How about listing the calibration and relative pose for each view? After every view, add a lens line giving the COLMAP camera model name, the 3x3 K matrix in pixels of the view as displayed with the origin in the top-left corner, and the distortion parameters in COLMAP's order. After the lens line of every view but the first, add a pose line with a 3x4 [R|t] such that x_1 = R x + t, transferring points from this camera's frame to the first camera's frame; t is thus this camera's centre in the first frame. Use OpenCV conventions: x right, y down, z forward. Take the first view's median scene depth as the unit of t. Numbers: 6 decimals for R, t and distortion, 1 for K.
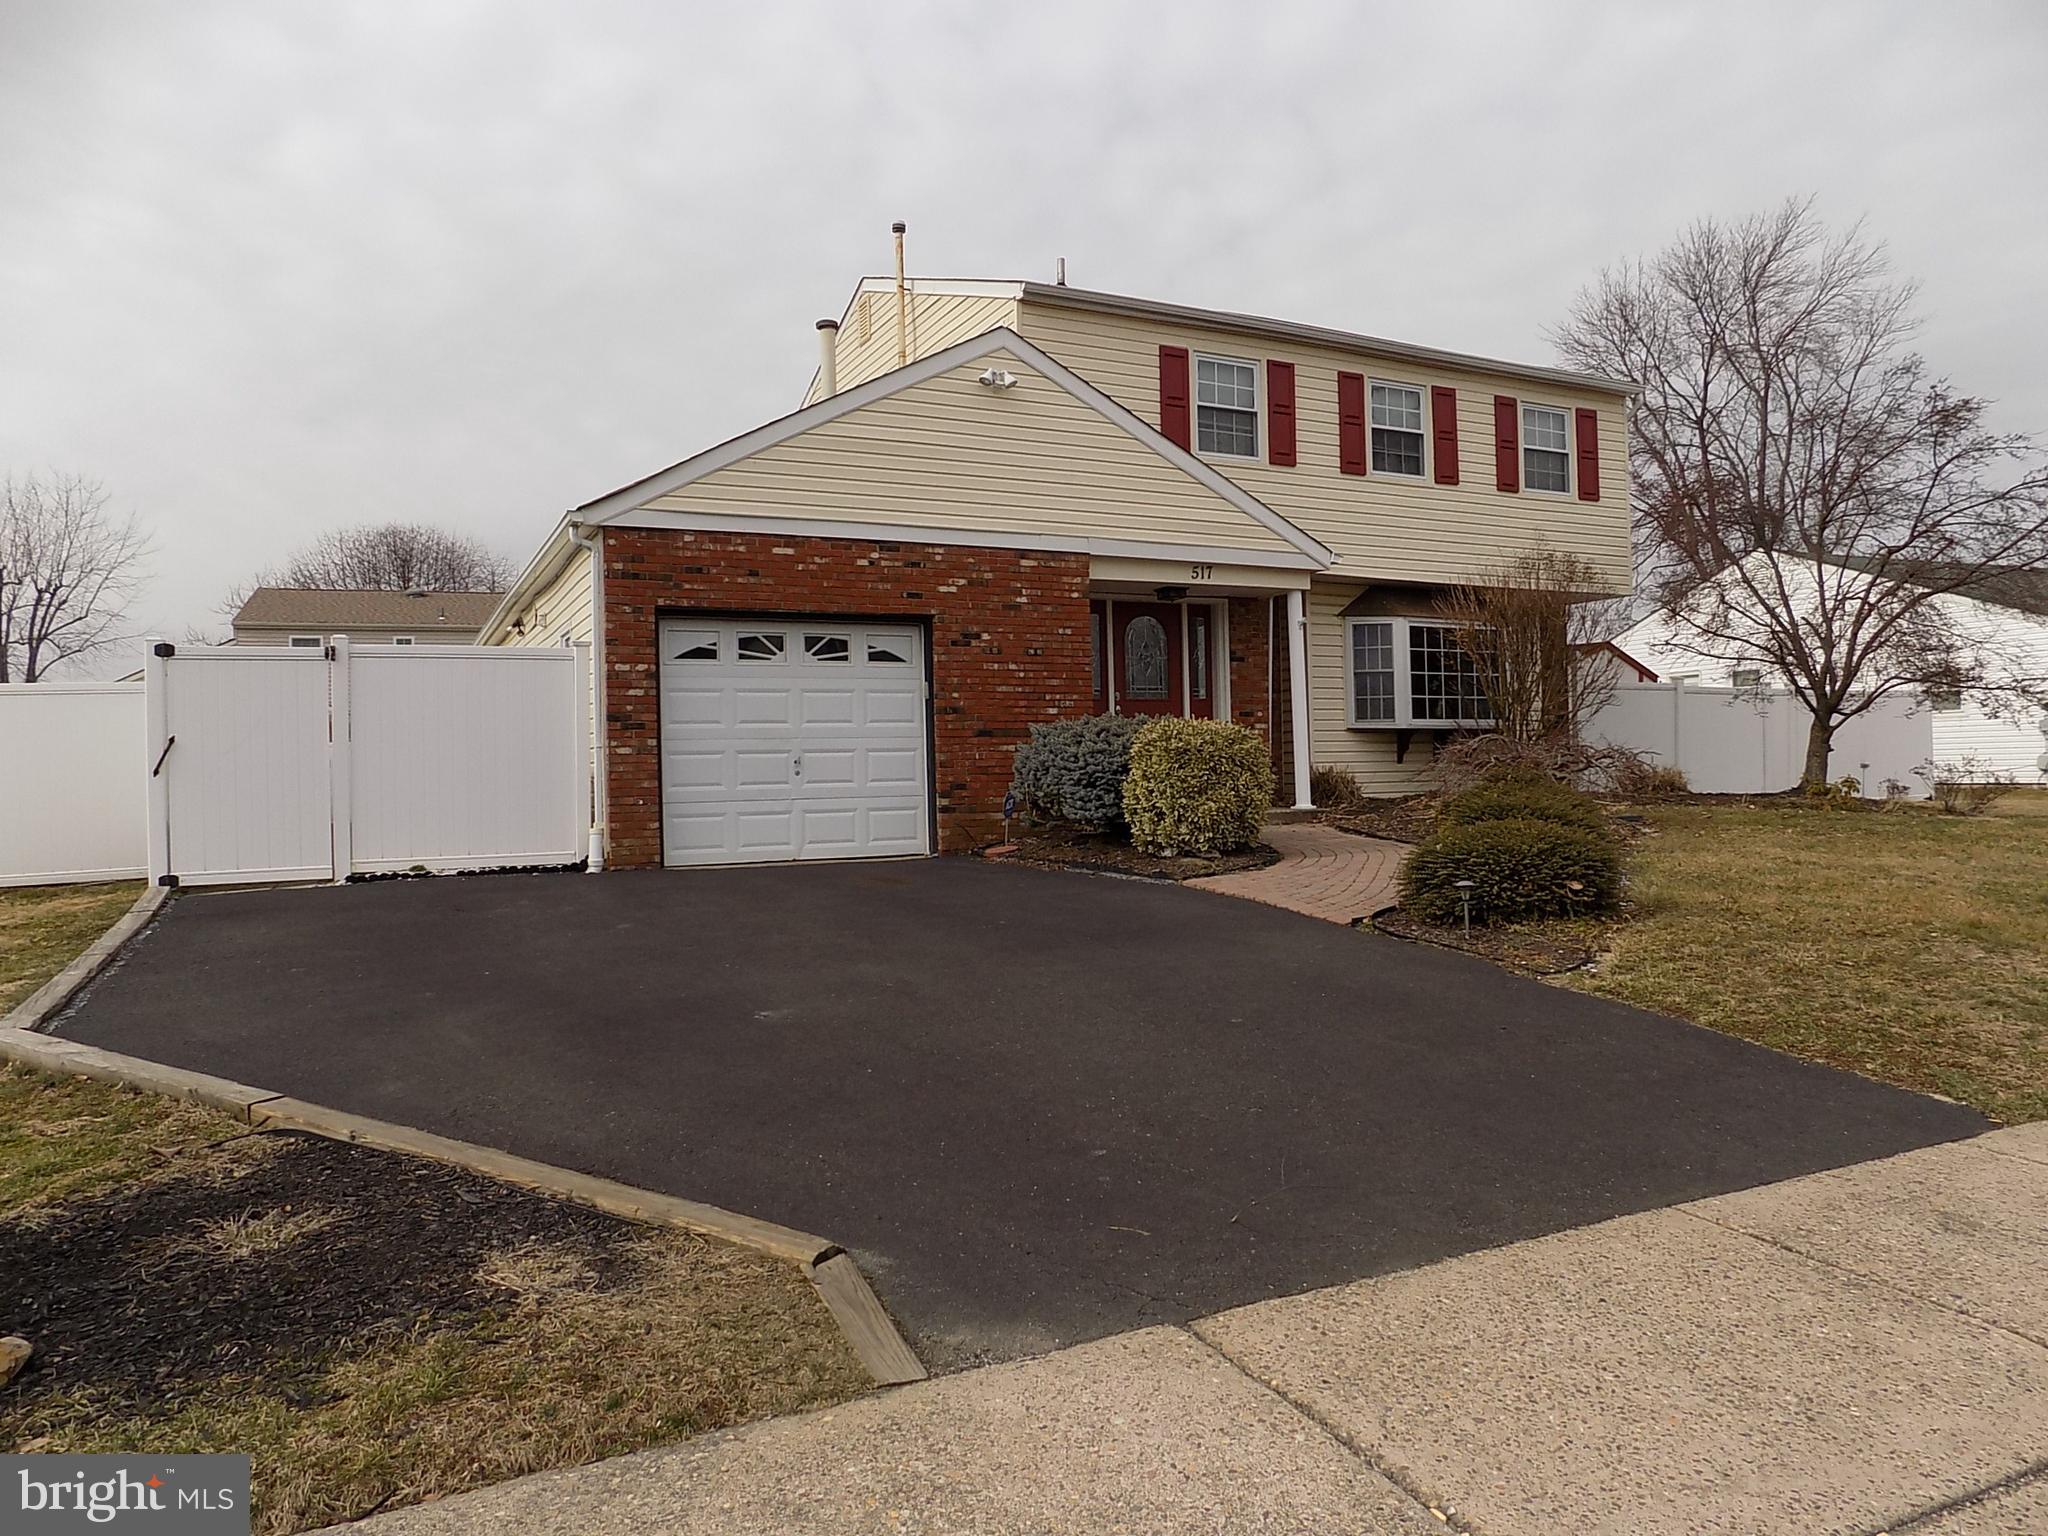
lens RADIAL K [[1379.8, 0, 1027.5], [0, 1379.8, 734.0], [0, 0, 1]] dist [-0.076930, 0.071485]
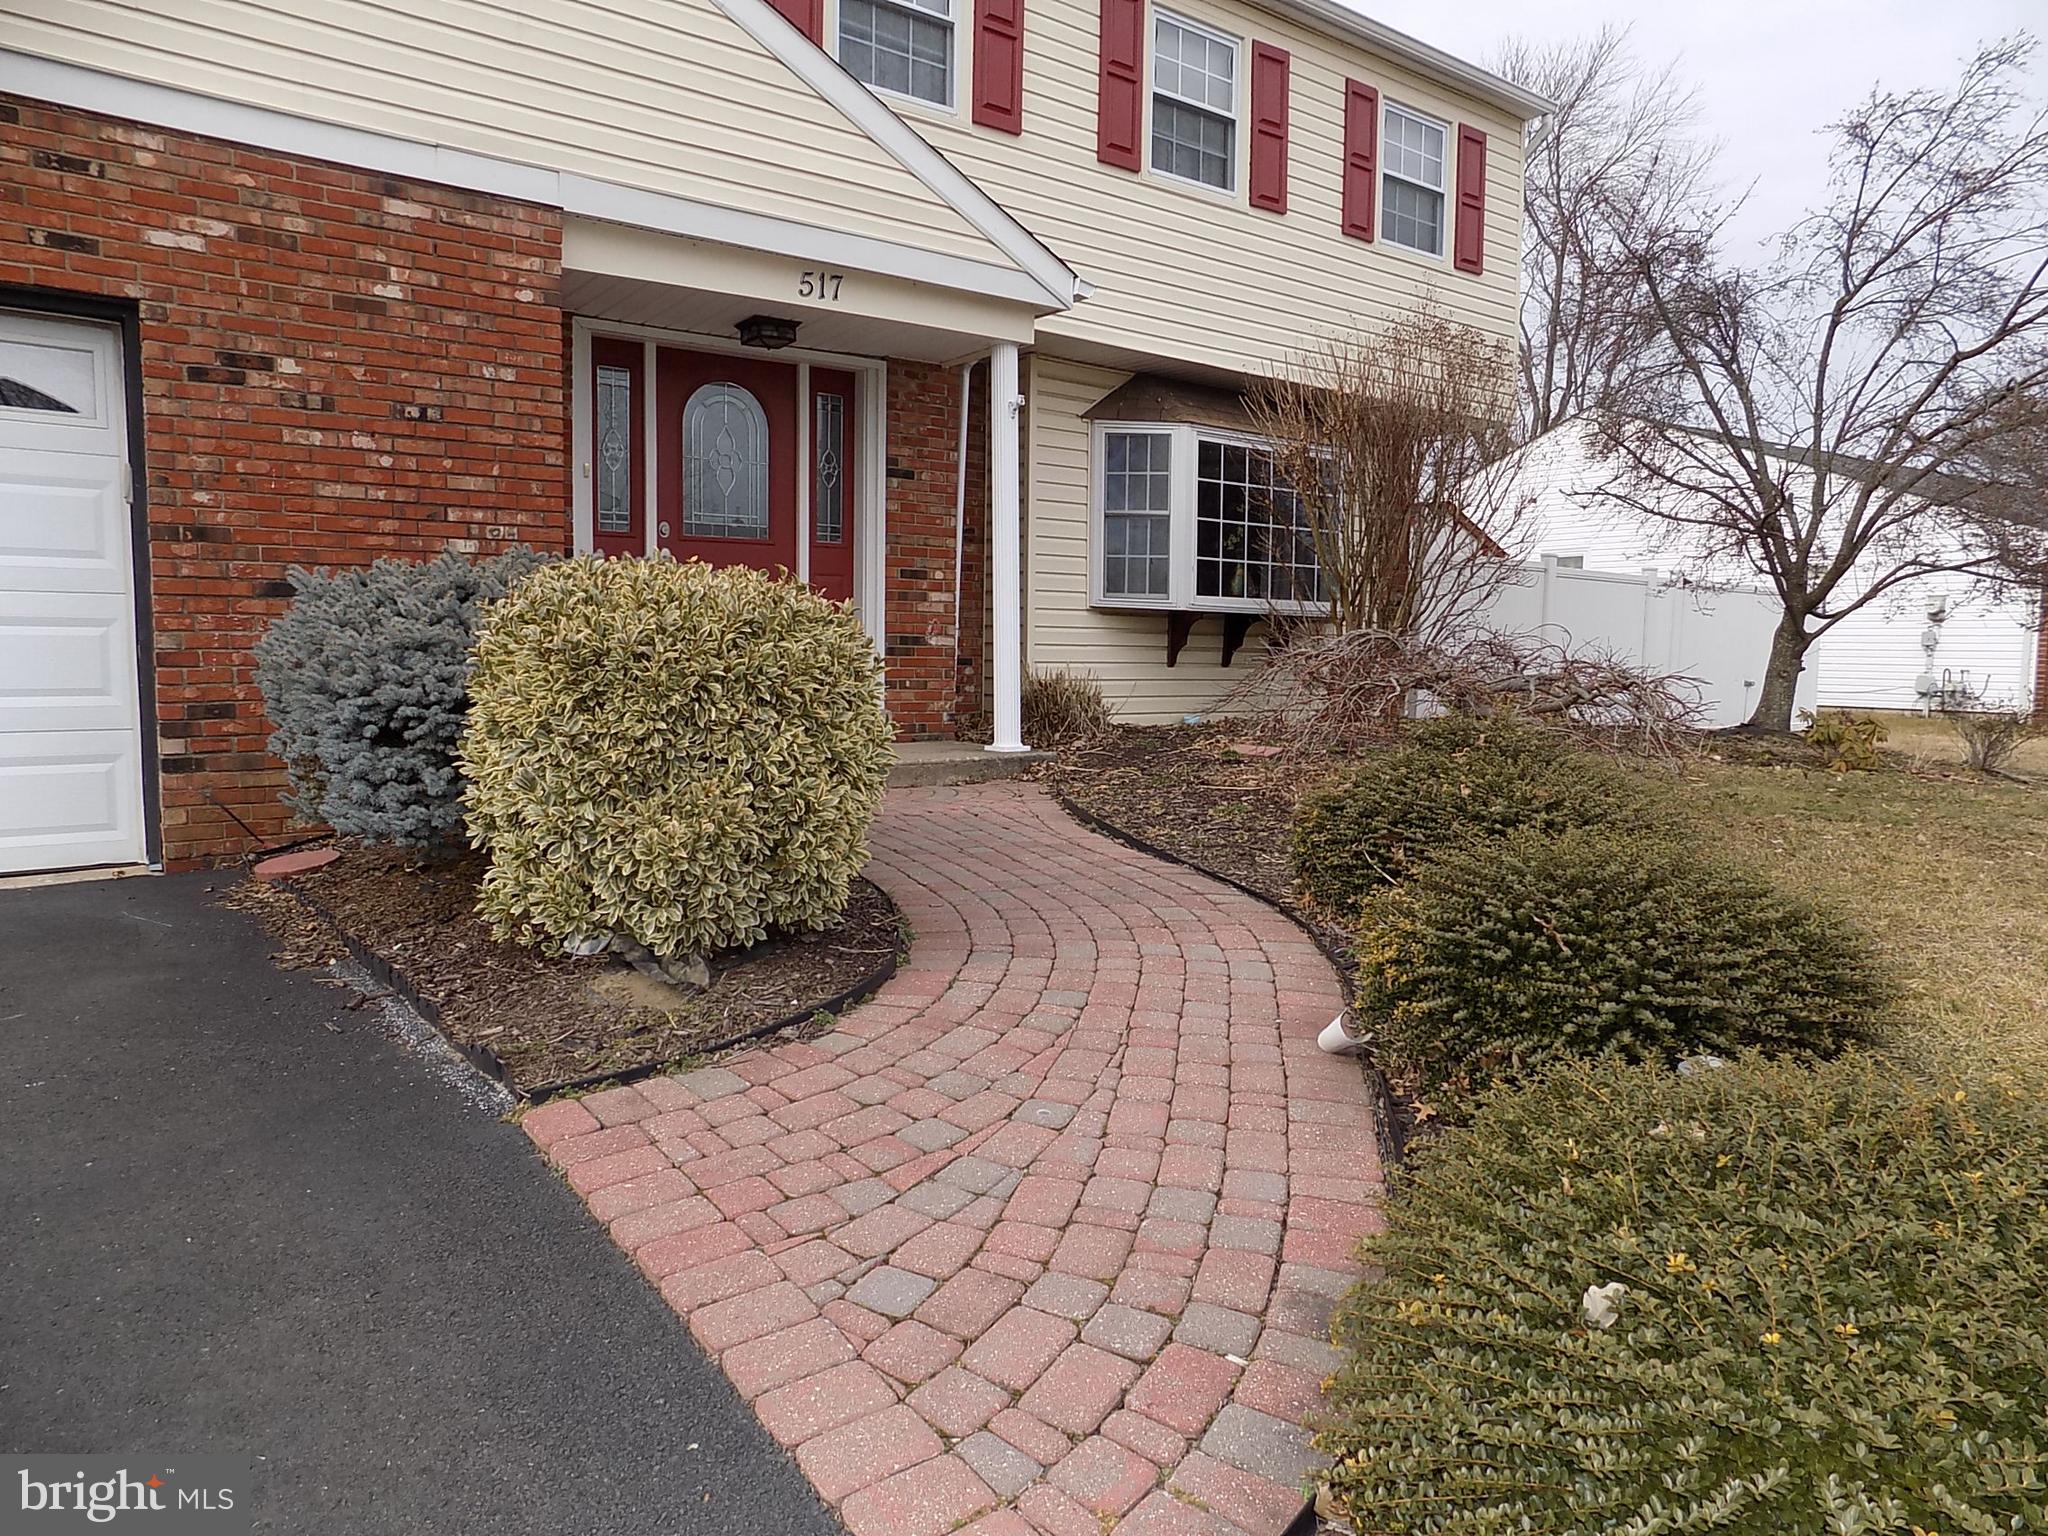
lens RADIAL K [[1379.8, 0, 1037.2], [0, 1379.8, 758.9], [0, 0, 1]] dist [-0.076930, 0.071485]
pose [[0.980925, 0.014336, 0.193855, 0.110107], [-0.035328, 0.993816, 0.105268, -0.000813], [-0.191147, -0.110108, 0.975366, 0.480058]]
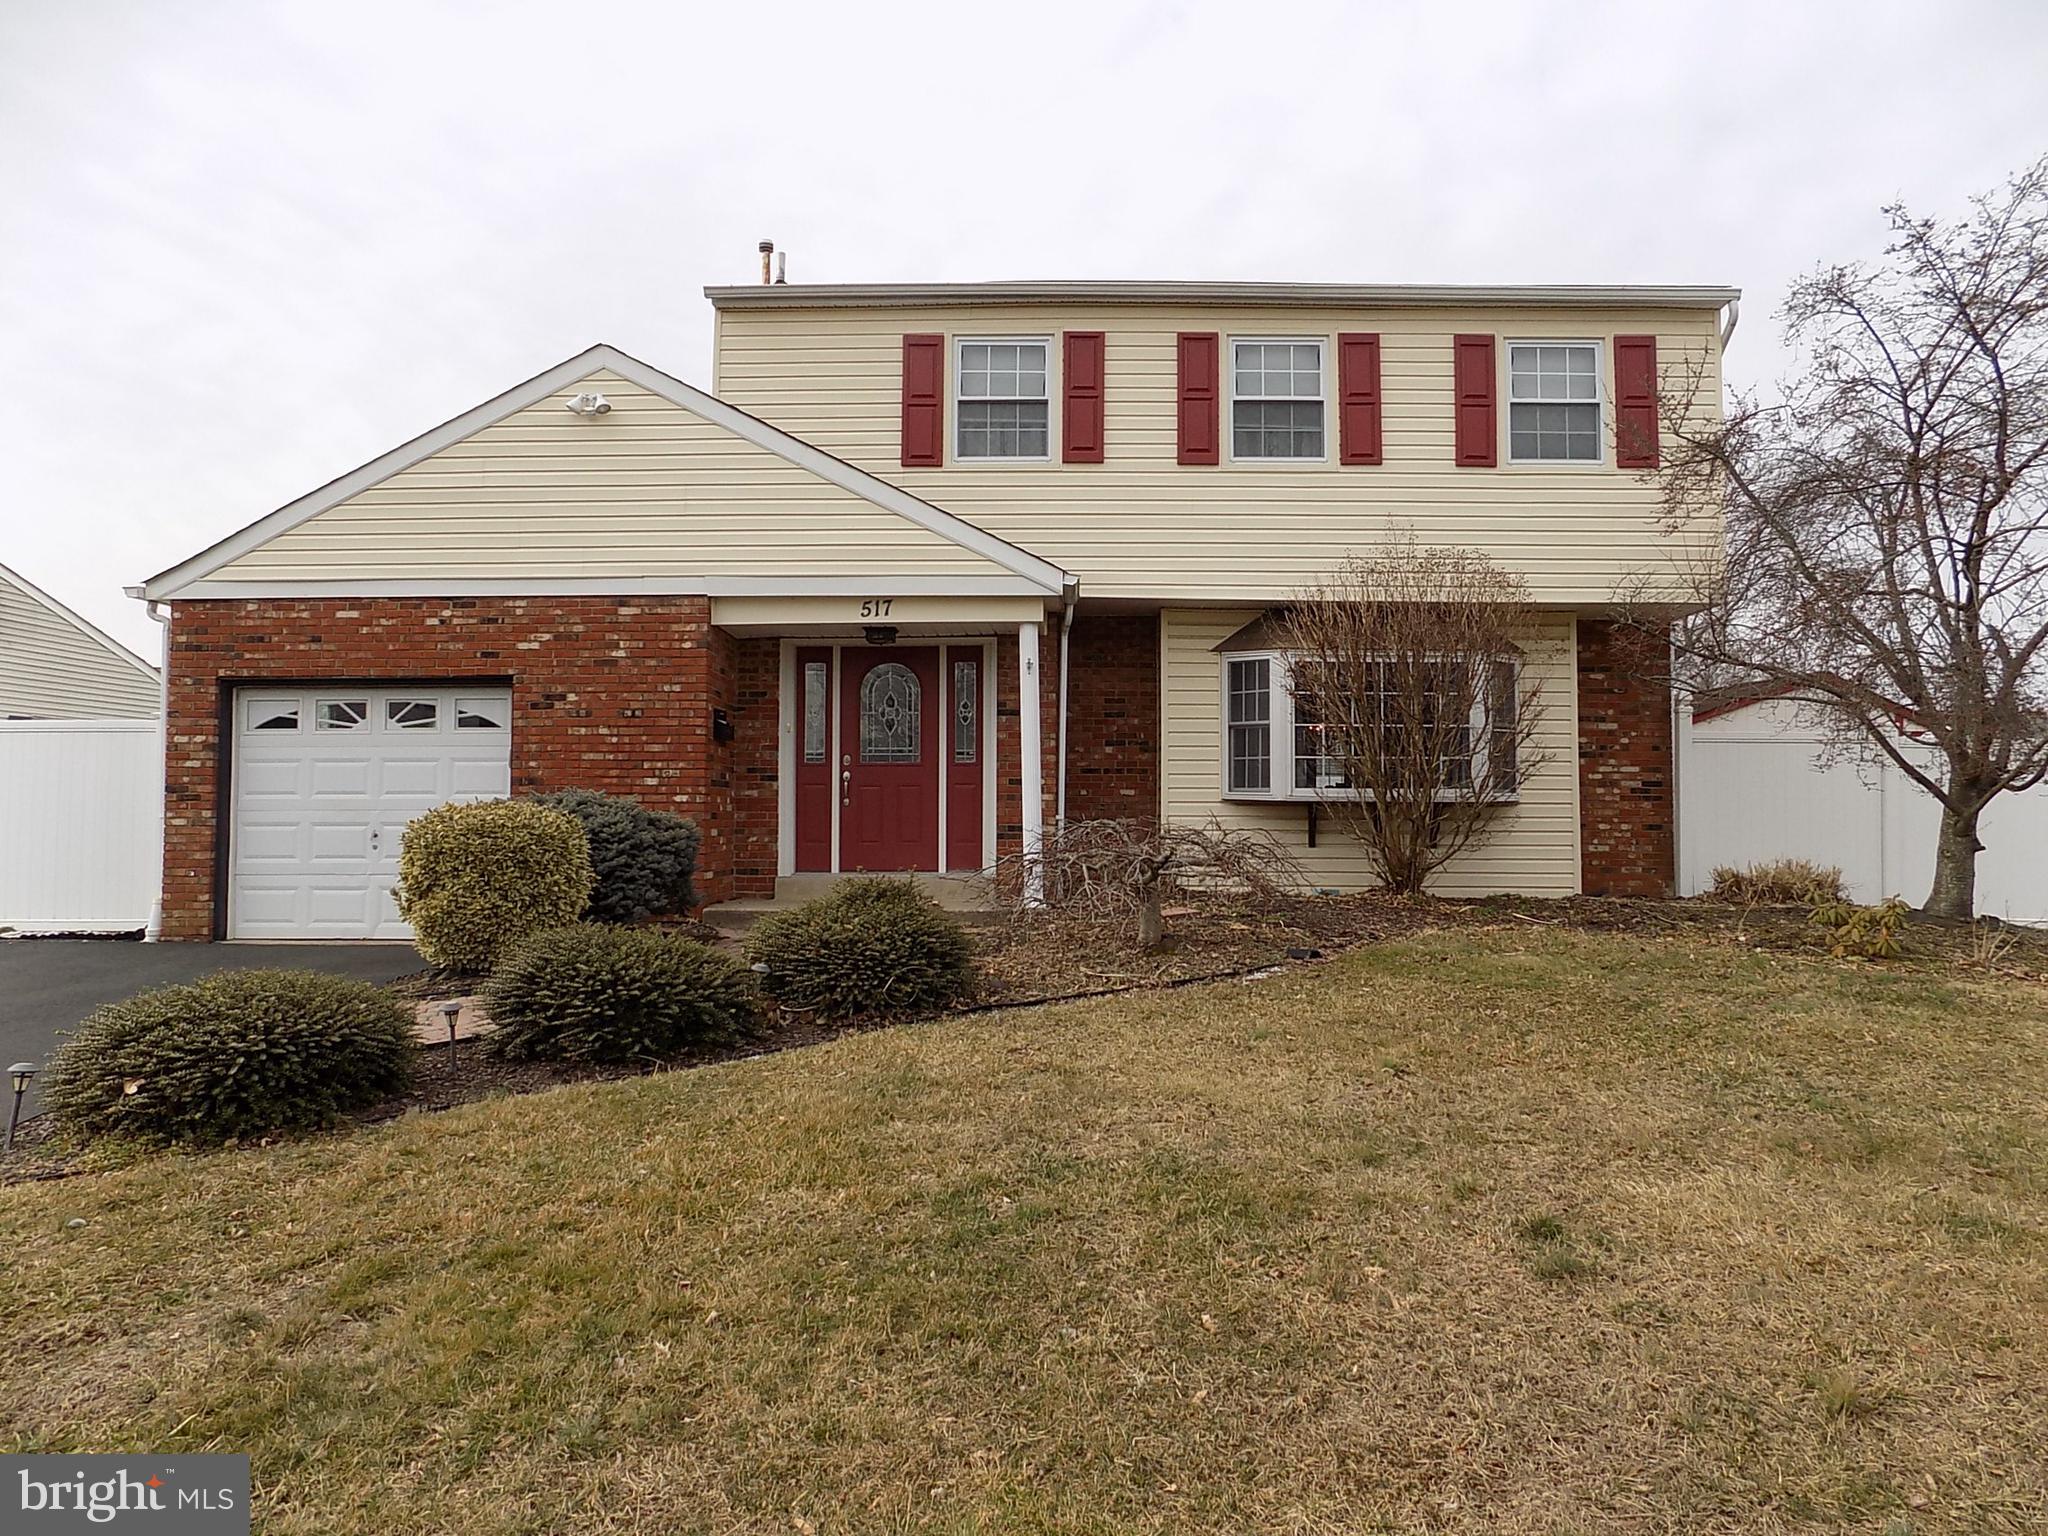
lens RADIAL K [[1379.8, 0, 1024.1], [0, 1379.8, 753.6], [0, 0, 1]] dist [-0.076930, 0.071485]
pose [[0.887847, -0.002738, -0.460130, 0.575917], [-0.004248, 0.999891, -0.014148, -0.021489], [0.460118, 0.014516, 0.887739, 0.325380]]
